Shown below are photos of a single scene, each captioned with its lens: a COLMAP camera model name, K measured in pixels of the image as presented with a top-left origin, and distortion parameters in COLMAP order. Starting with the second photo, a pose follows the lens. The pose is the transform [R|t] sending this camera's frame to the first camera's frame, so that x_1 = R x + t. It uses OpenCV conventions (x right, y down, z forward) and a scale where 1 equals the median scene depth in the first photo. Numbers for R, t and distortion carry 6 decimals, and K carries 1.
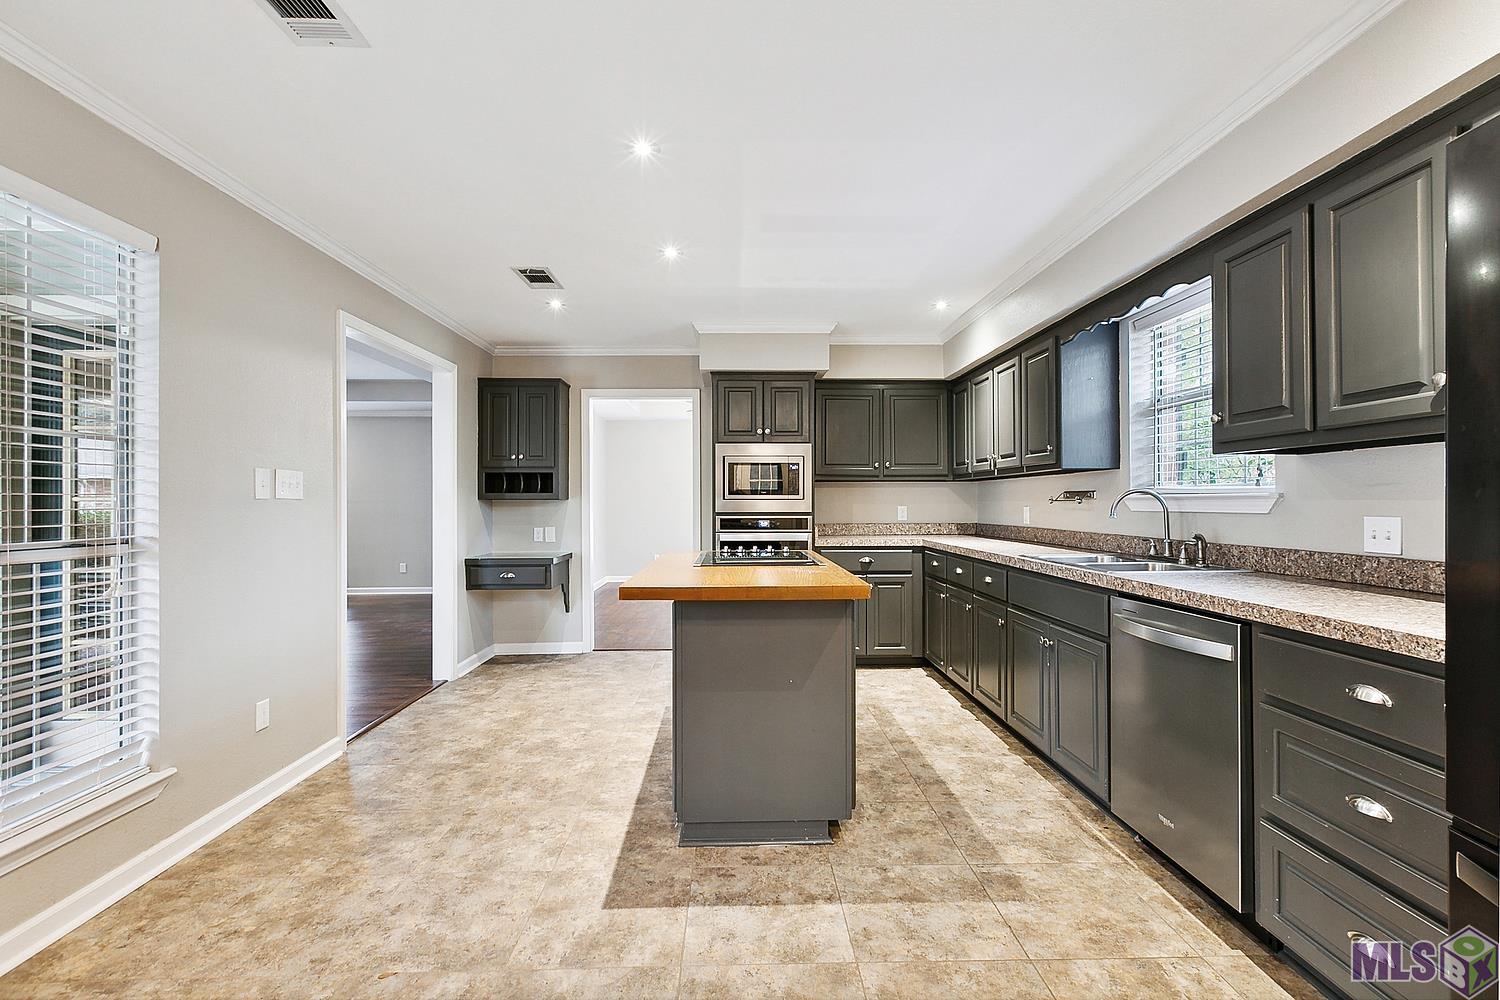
lens RADIAL K [[665.9, 0, 756.2], [0, 665.9, 501.4], [0, 0, 1]] dist [0.001386, 0.000082]
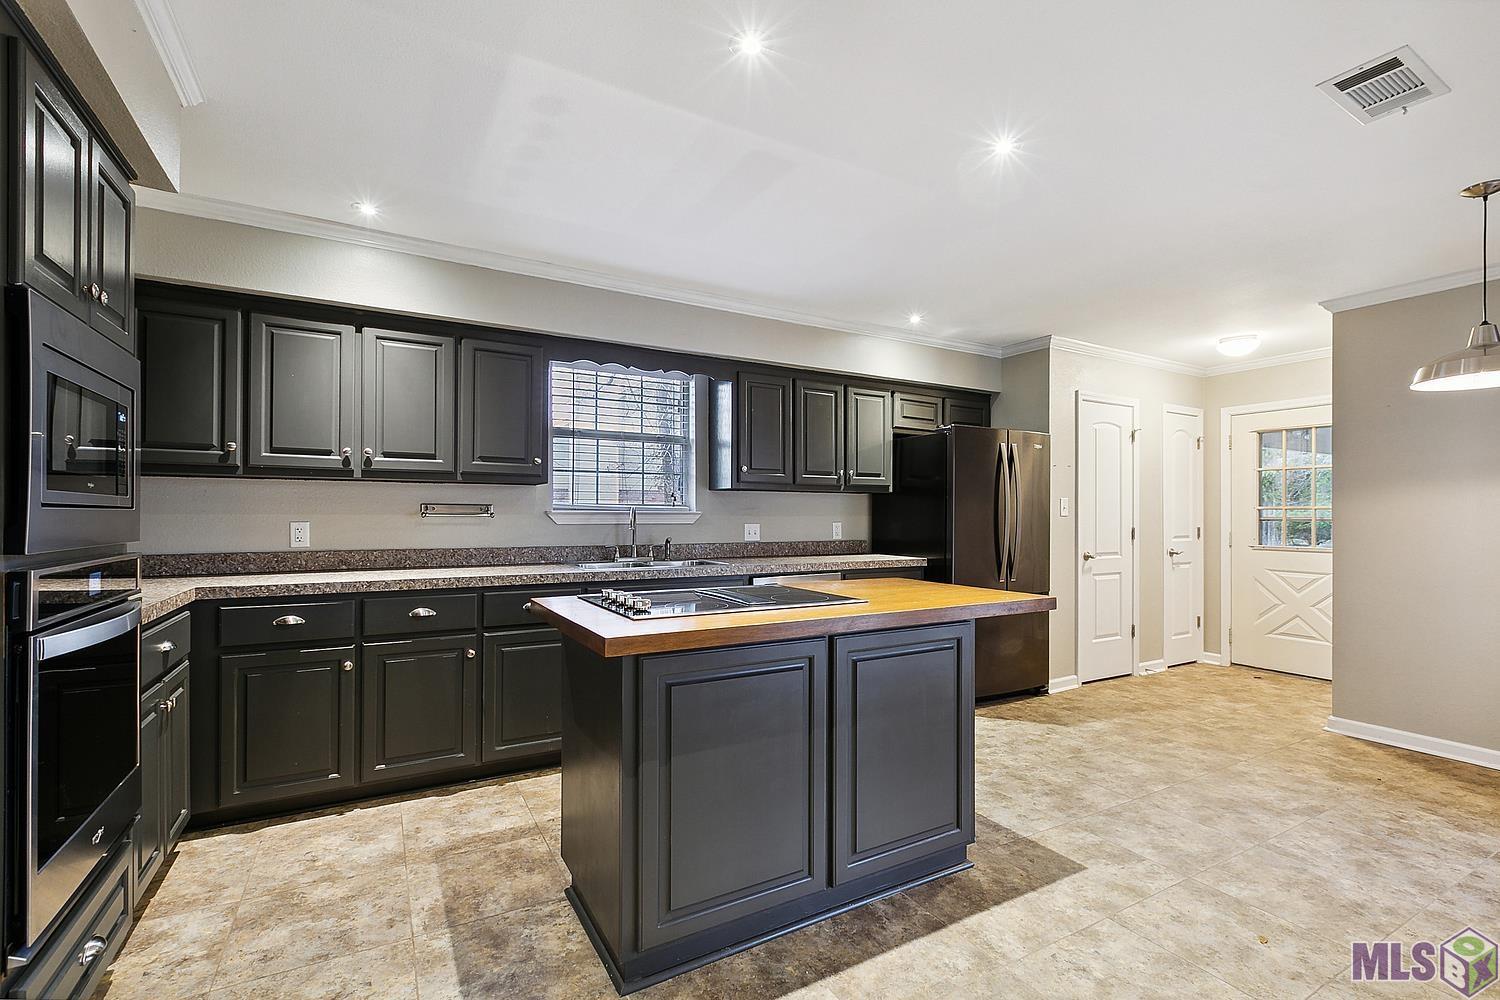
lens RADIAL K [[665.9, 0, 756.2], [0, 665.9, 501.4], [0, 0, 1]] dist [0.001386, 0.000082]
pose [[-0.469132, 0.016715, 0.882970, -0.894215], [-0.005162, 0.999752, -0.021669, -0.002481], [-0.883113, -0.014723, -0.468930, 1.849759]]
